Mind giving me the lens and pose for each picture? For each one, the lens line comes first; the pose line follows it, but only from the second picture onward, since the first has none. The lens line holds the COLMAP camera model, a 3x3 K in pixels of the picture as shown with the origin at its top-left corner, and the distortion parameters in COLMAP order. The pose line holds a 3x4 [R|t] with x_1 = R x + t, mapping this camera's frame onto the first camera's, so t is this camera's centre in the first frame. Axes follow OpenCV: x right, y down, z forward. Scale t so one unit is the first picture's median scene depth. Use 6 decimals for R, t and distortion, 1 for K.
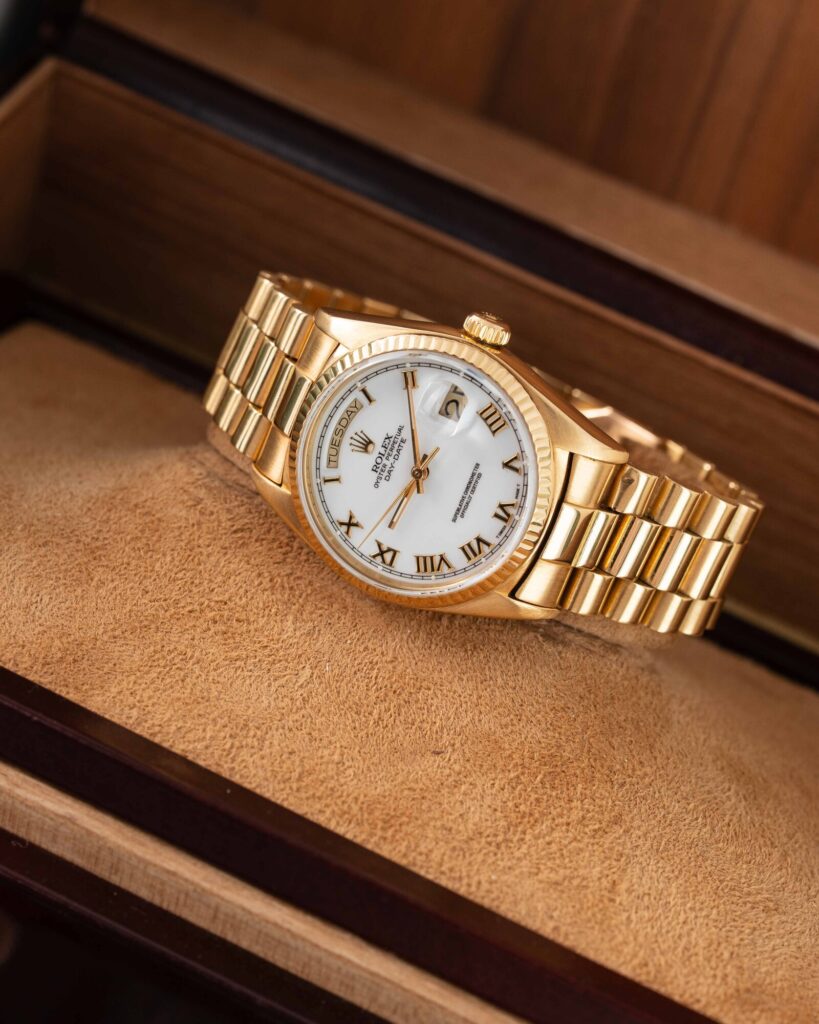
lens RADIAL K [[4068.8, 0, 409.5], [0, 4068.8, 512.0], [0, 0, 1]] dist [-0.013432, -0.861856]
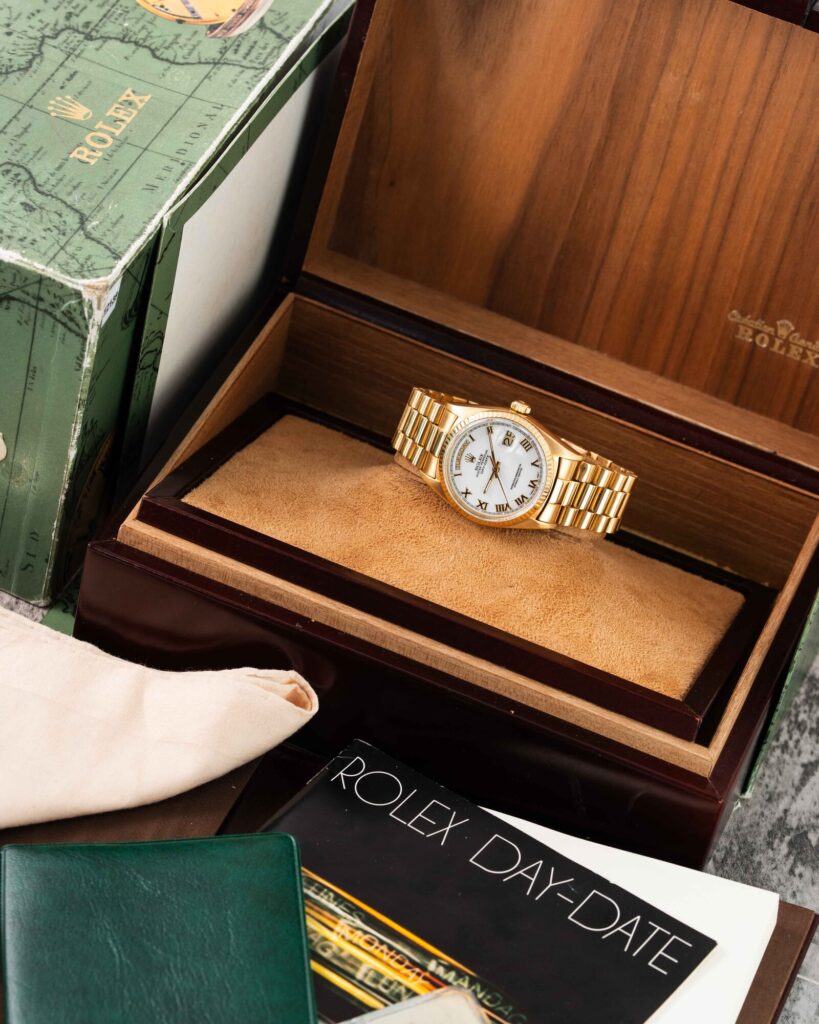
lens RADIAL K [[4068.8, 0, 409.5], [0, 4068.8, 512.0], [0, 0, 1]] dist [-0.013432, -0.861856]
pose [[0.995068, -0.055733, 0.082062, -0.240546], [0.056874, 0.998314, -0.011630, 0.039344], [-0.081276, 0.016239, 0.996559, -1.339513]]
